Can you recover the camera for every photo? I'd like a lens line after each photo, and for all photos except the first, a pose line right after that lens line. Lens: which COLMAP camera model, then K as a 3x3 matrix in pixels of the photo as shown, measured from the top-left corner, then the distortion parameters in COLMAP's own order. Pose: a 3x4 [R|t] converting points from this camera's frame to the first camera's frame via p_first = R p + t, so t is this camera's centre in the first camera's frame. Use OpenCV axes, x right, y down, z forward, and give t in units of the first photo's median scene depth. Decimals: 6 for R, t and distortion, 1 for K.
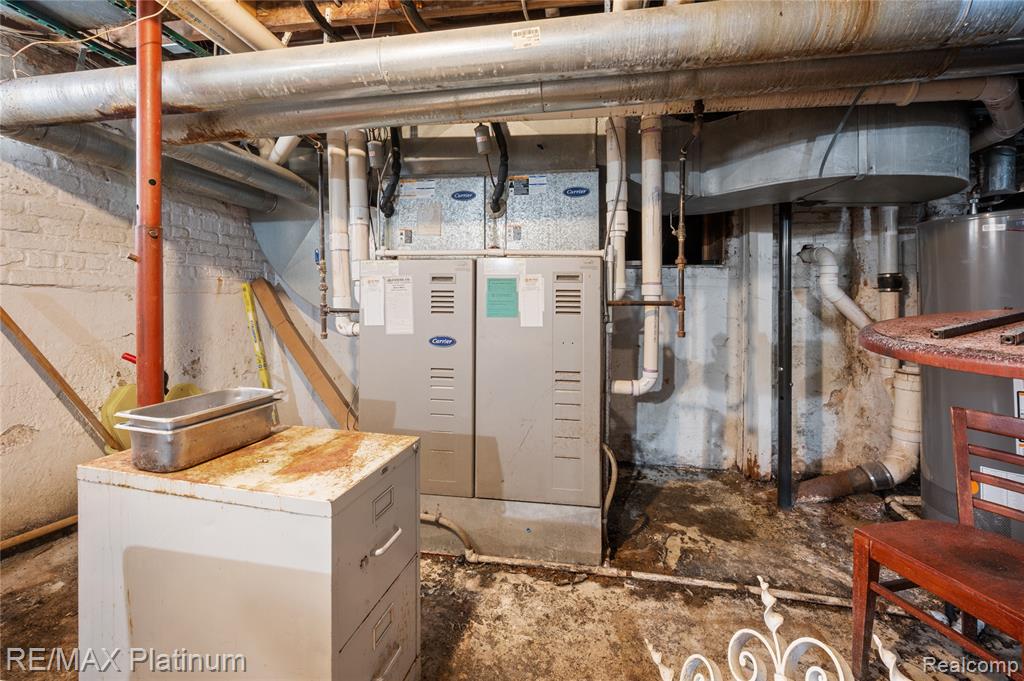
lens RADIAL K [[422.3, 0, 512.6], [0, 422.3, 302.6], [0, 0, 1]] dist [0.000848, 0.000000]
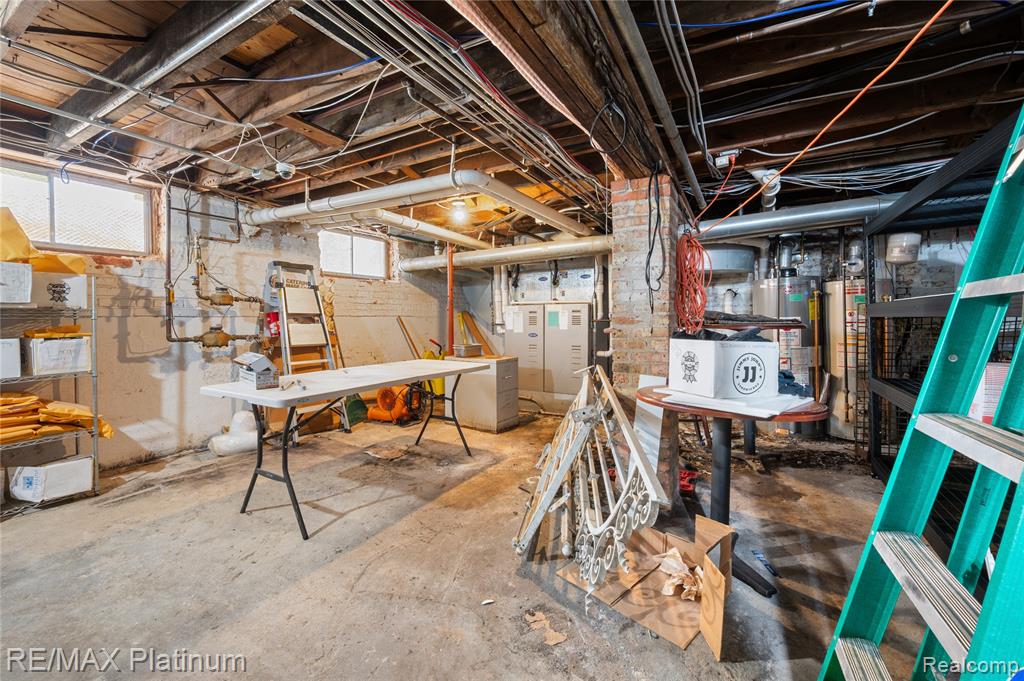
lens RADIAL K [[408.3, 0, 508.1], [0, 408.3, 323.8], [0, 0, 1]] dist [-0.000033, -0.000205]
pose [[0.932940, -0.005657, -0.359987, 0.579679], [0.006547, 0.999978, 0.001253, 0.012416], [0.359972, -0.003525, 0.932957, -1.390344]]
